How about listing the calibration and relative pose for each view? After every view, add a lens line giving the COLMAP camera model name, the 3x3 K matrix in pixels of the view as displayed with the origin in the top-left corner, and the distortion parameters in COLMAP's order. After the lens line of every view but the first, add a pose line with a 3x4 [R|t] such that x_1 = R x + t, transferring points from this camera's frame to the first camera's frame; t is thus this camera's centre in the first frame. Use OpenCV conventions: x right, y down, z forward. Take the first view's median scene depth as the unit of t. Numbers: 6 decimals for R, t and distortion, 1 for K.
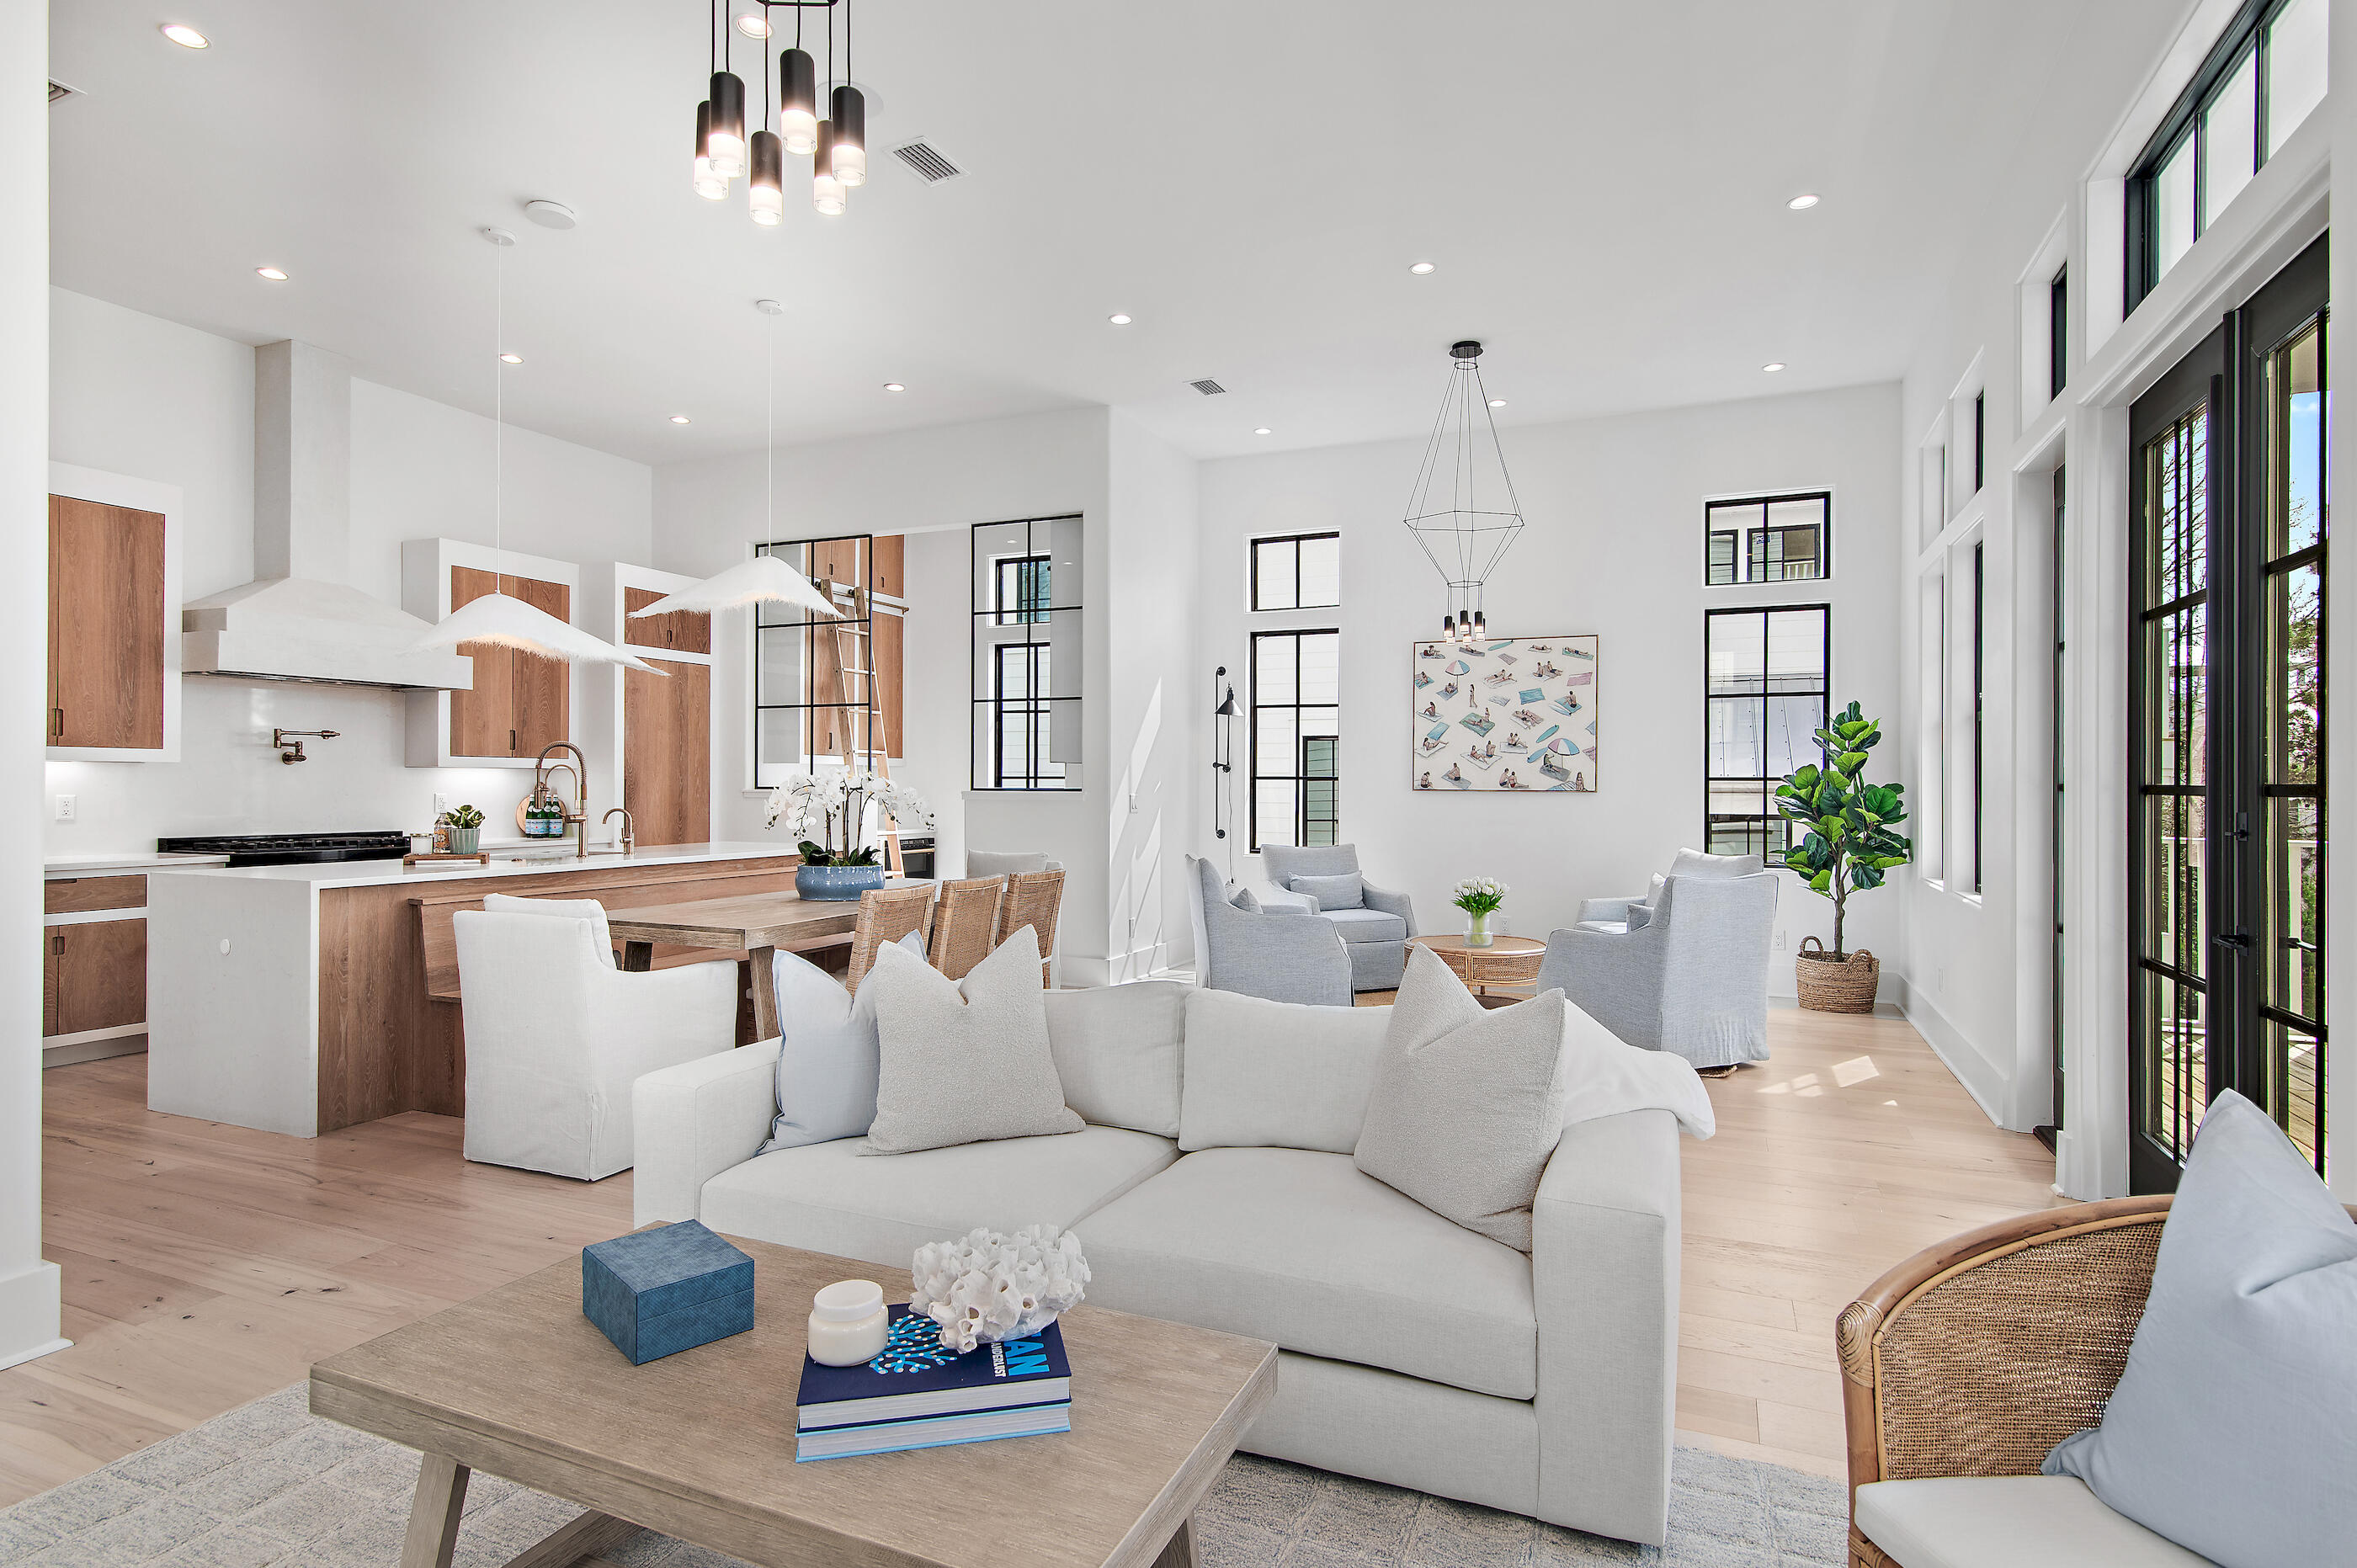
lens RADIAL K [[1207.4, 0, 1177.5], [0, 1207.4, 775.3], [0, 0, 1]] dist [0.016550, 0.000079]
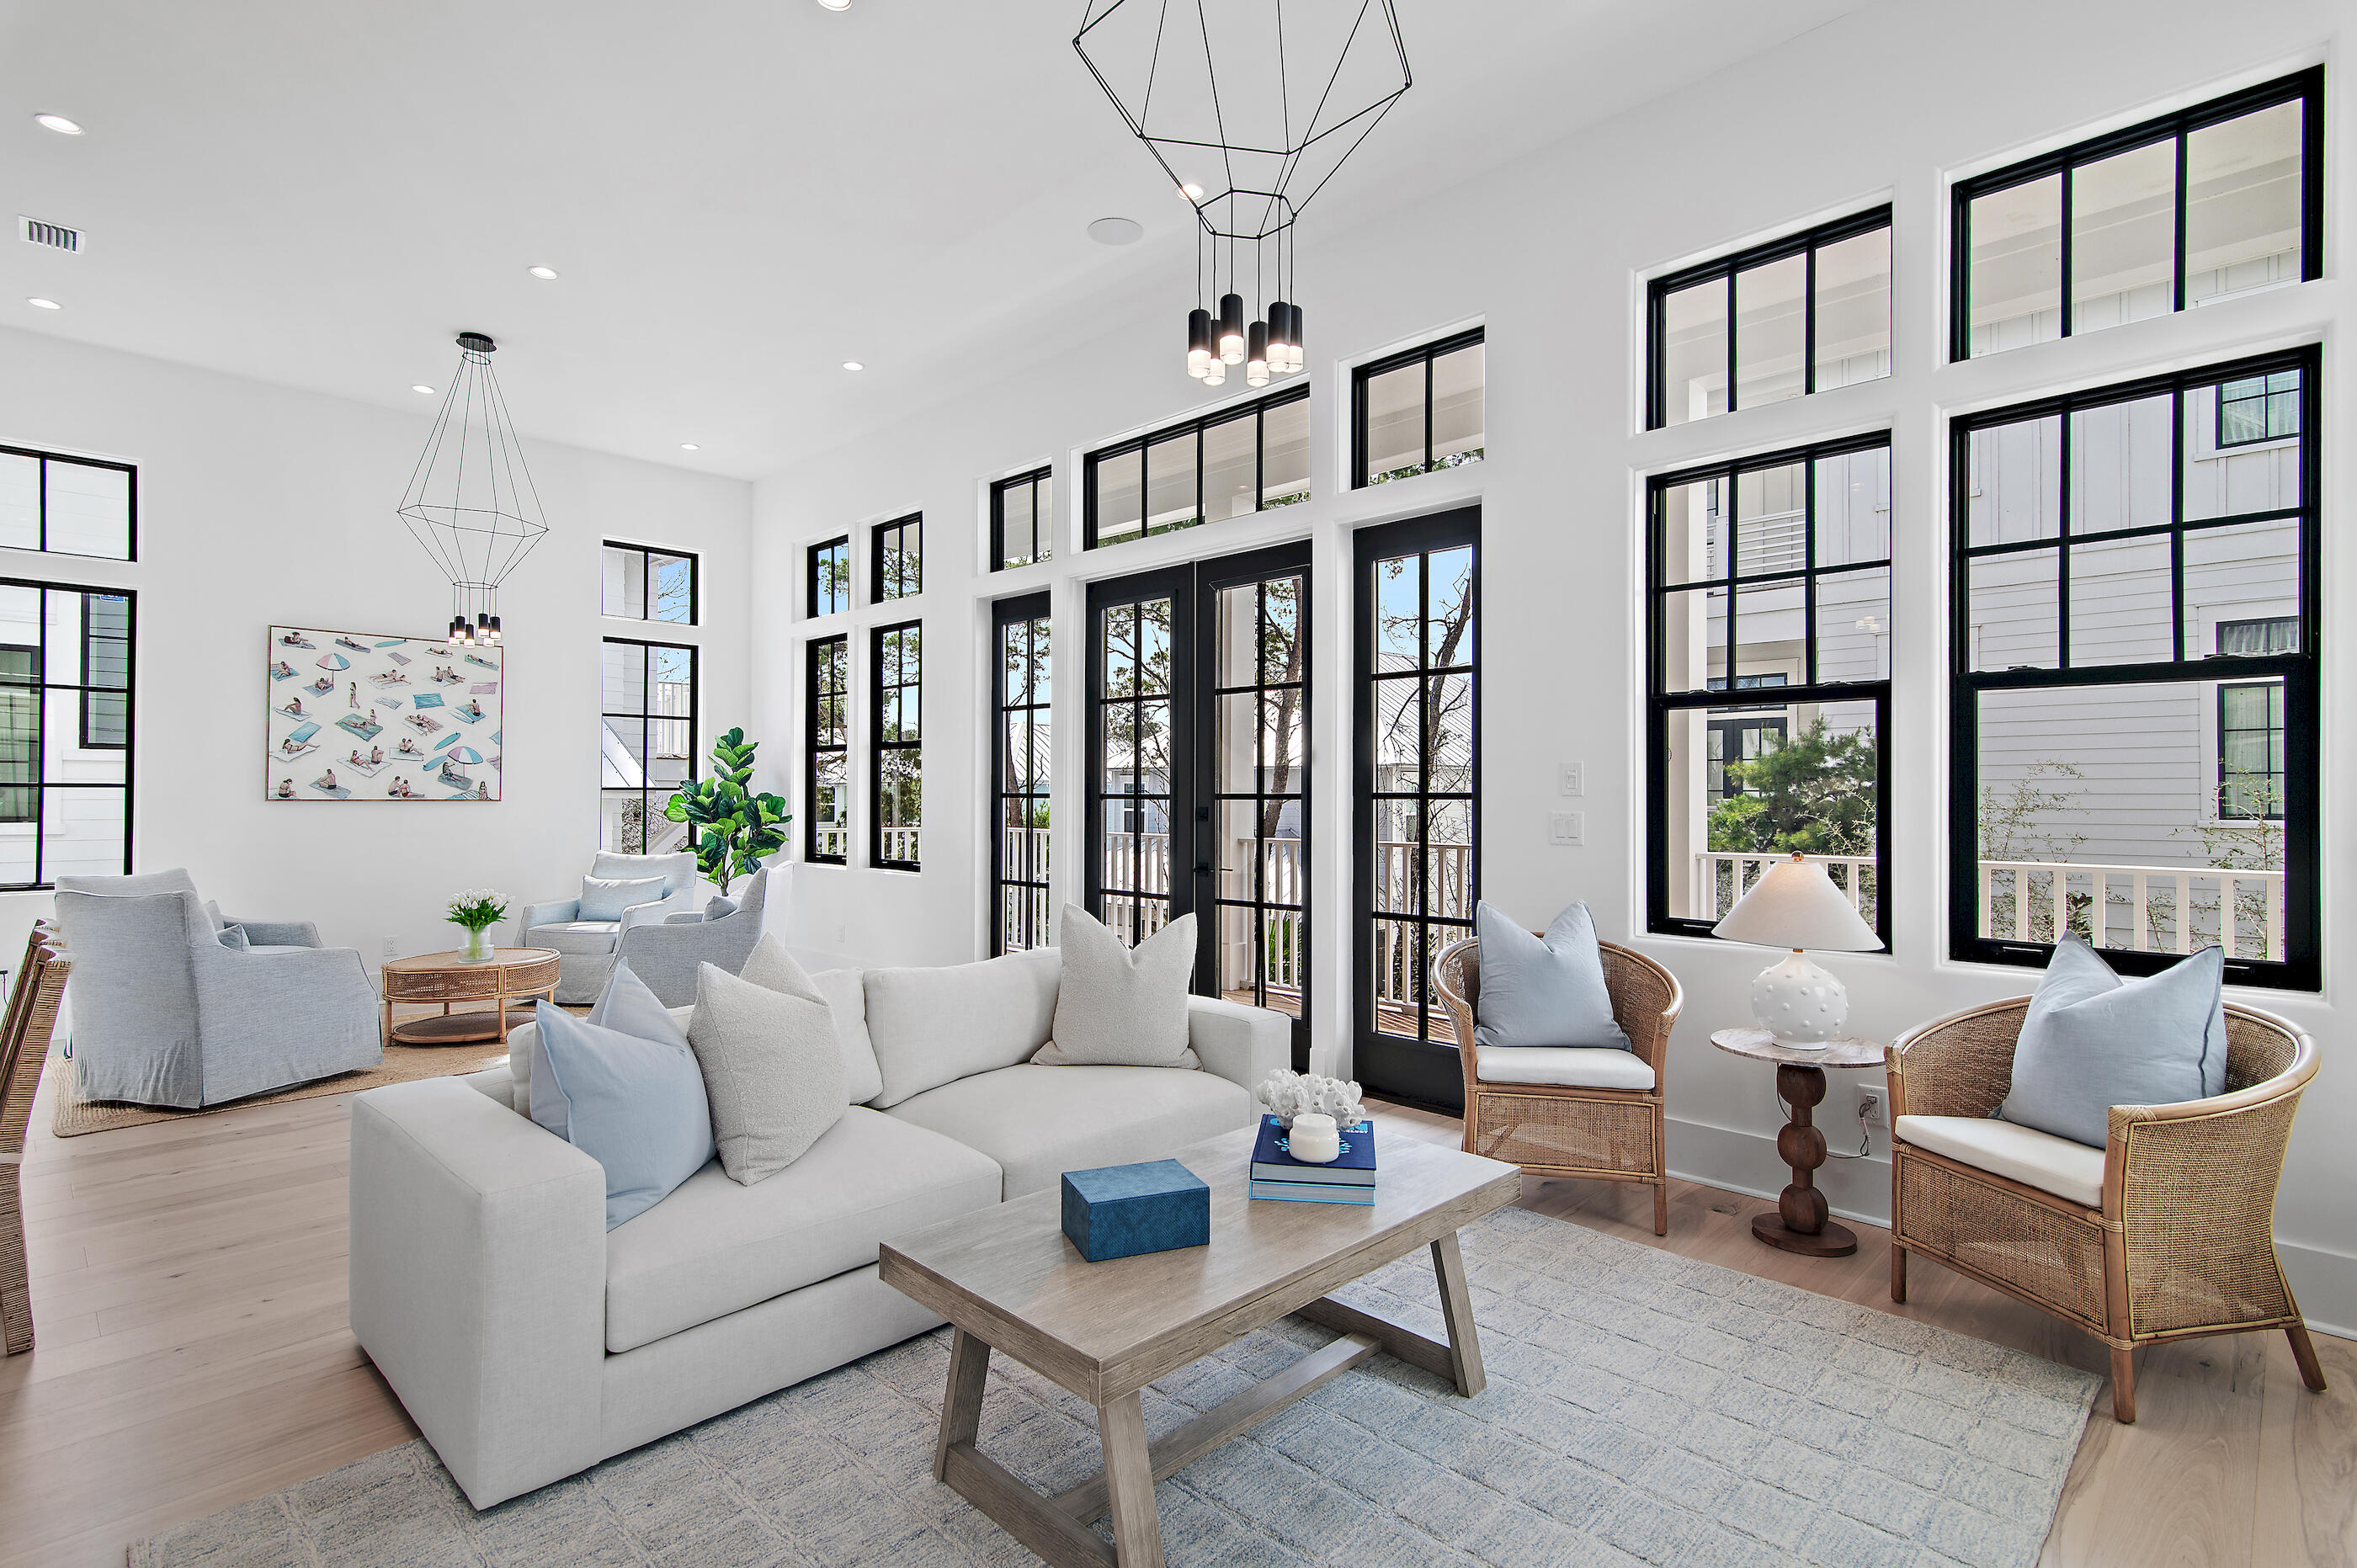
lens RADIAL K [[1131.5, 0, 1193.3], [0, 1131.5, 785.7], [0, 0, 1]] dist [0.006023, 0.000462]
pose [[0.342144, 0.006472, 0.939625, -0.338731], [-0.006608, 0.999968, -0.004482, 0.001325], [-0.939624, -0.004676, 0.342176, 0.125852]]
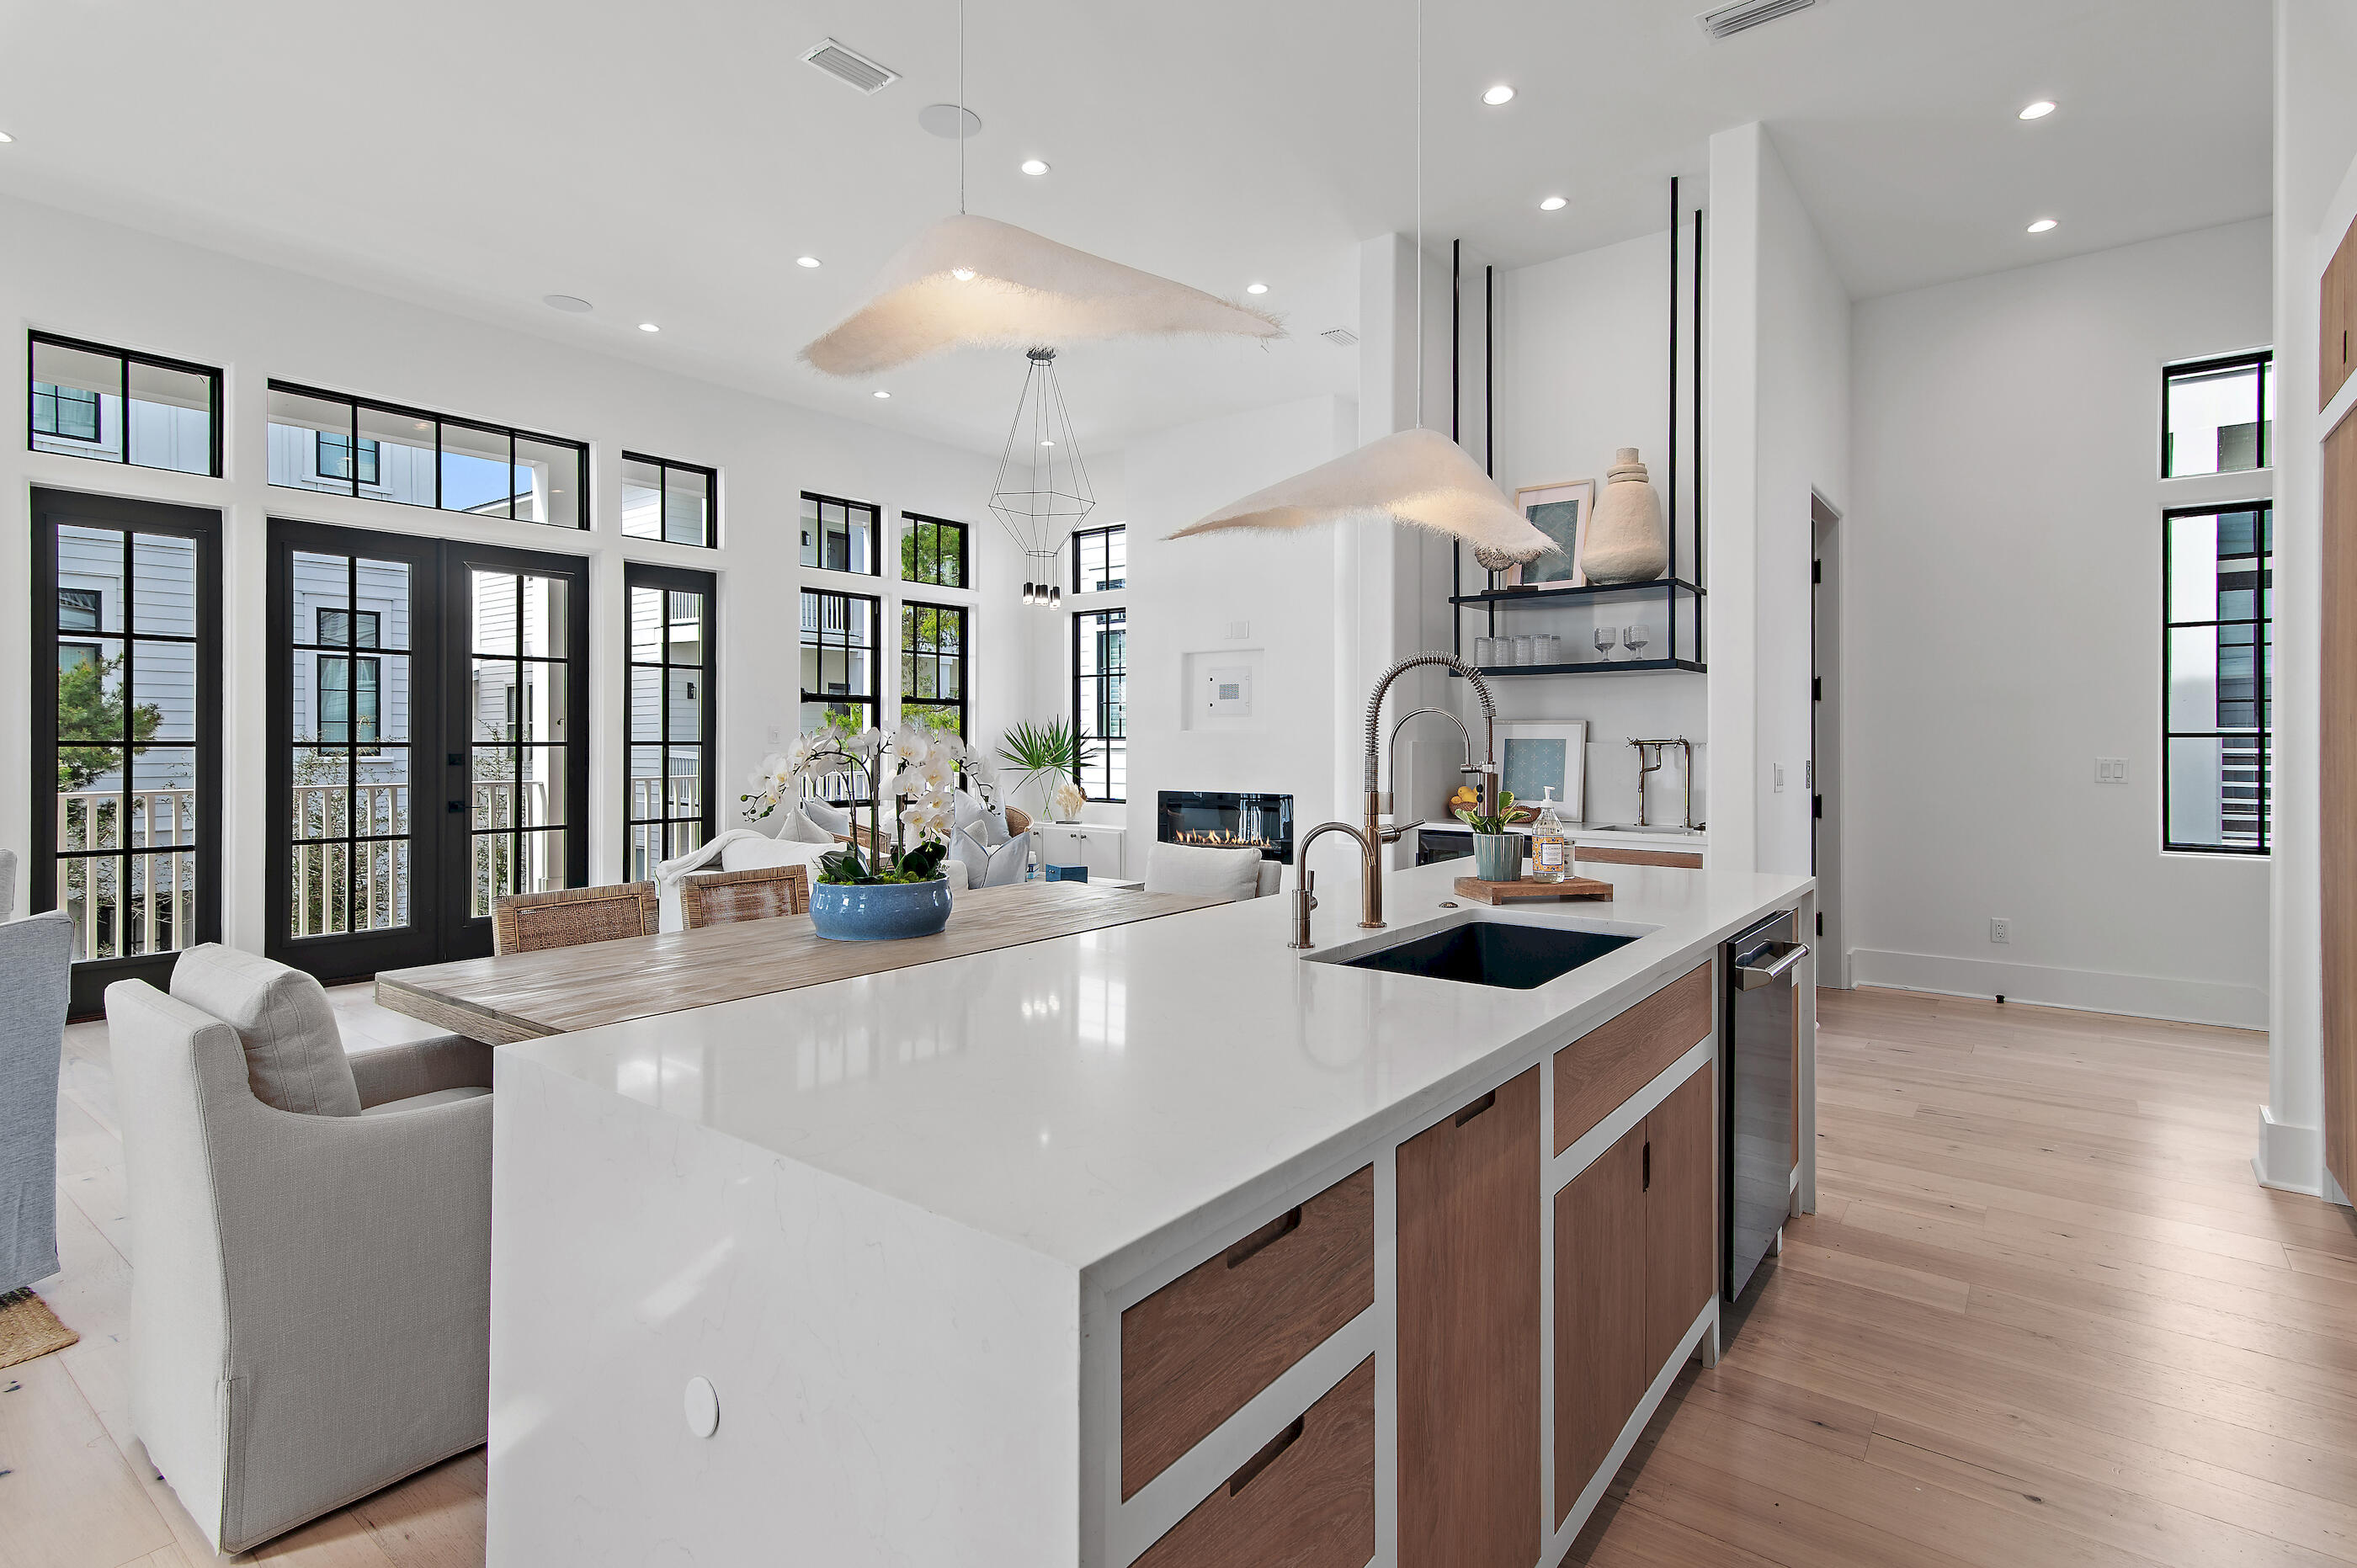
lens RADIAL K [[1172.0, 0, 1167.9], [0, 1172.0, 750.2], [0, 0, 1]] dist [0.014697, -0.001463]
pose [[-0.969731, -0.006849, 0.244079, -0.379698], [-0.006478, 0.999976, 0.002324, 0.003391], [-0.244089, 0.000672, -0.969753, 1.044504]]
